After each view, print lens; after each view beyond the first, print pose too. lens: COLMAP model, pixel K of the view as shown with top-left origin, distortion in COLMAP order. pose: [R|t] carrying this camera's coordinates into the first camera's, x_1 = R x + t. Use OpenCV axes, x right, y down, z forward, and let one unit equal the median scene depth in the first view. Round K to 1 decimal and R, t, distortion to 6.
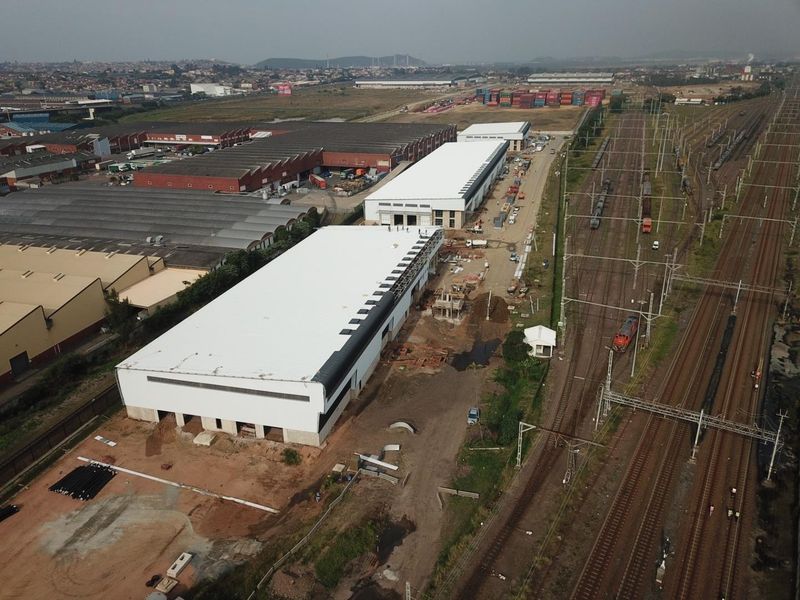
lens RADIAL K [[633.8, 0, 400.7], [0, 633.8, 303.1], [0, 0, 1]] dist [-0.000635, 0.040871]
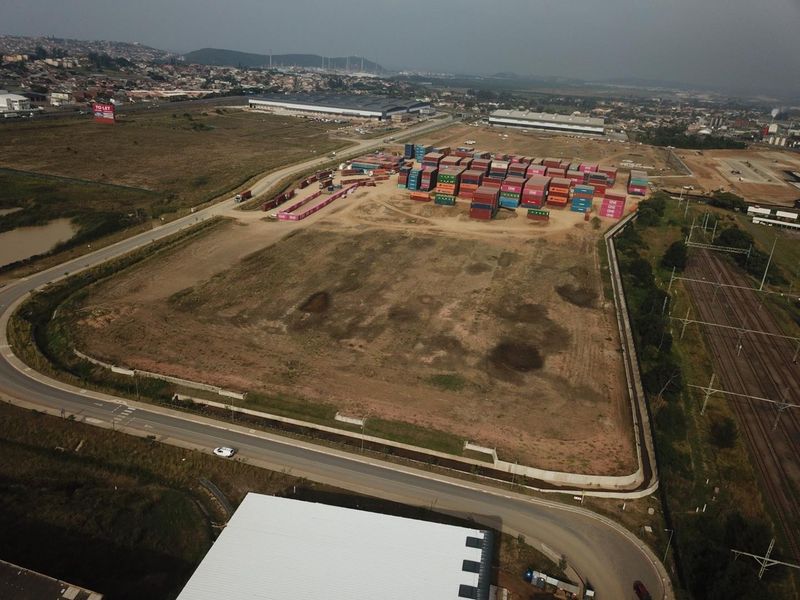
lens RADIAL K [[633.8, 0, 400.7], [0, 633.8, 303.1], [0, 0, 1]] dist [-0.000635, 0.040871]
pose [[0.994975, 0.060942, 0.079438, 0.057119], [-0.060793, 0.998141, -0.004301, -0.137325], [-0.079553, -0.000550, 0.996831, 0.296890]]
